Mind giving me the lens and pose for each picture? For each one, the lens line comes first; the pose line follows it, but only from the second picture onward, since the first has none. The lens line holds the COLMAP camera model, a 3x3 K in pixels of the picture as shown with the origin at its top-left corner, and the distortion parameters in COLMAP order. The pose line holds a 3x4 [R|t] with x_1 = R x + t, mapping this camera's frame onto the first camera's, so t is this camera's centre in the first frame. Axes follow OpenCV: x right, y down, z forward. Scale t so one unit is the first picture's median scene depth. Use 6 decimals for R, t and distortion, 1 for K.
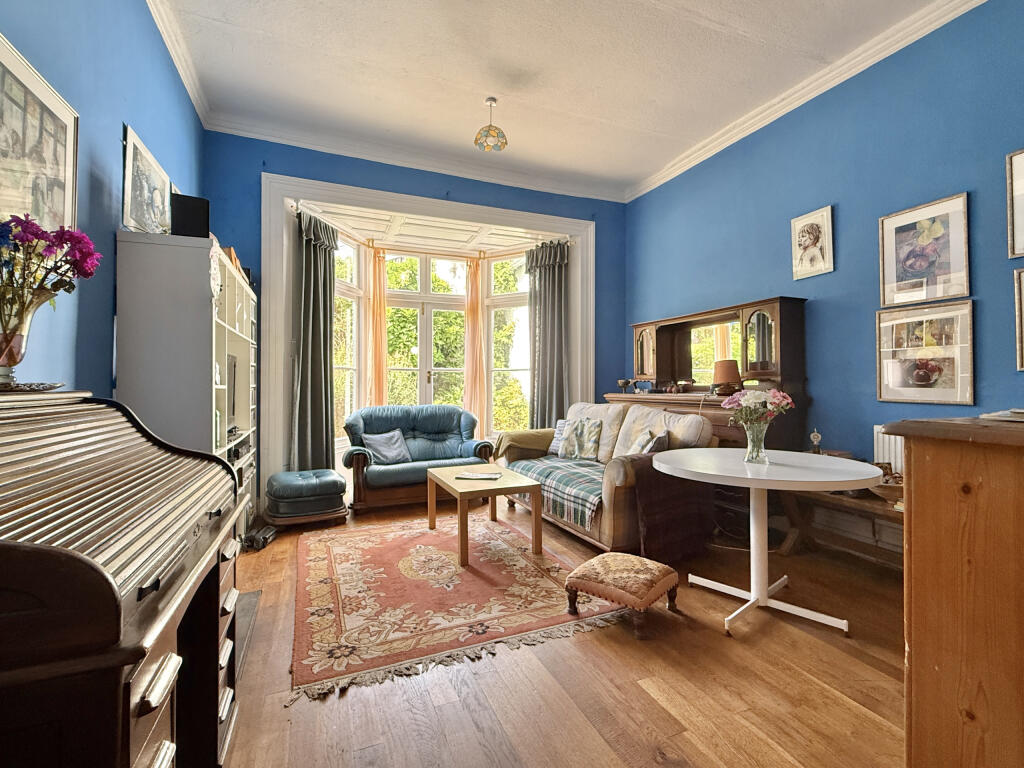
lens RADIAL K [[476.0, 0, 517.2], [0, 476.0, 378.9], [0, 0, 1]] dist [0.000063, -0.000208]
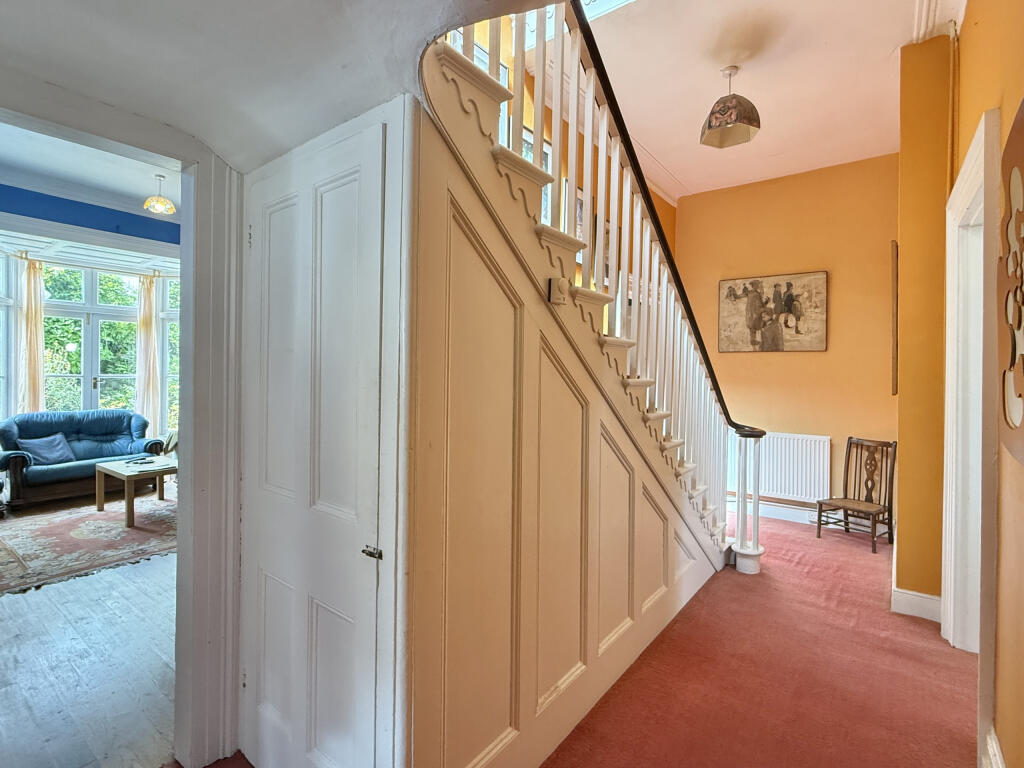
lens RADIAL K [[476.0, 0, 493.1], [0, 476.0, 379.2], [0, 0, 1]] dist [0.000063, -0.000208]
pose [[0.866627, 0.007306, 0.498903, 0.080169], [-0.016529, 0.999764, 0.014071, -0.059853], [-0.498682, -0.020441, 0.866544, -0.532612]]
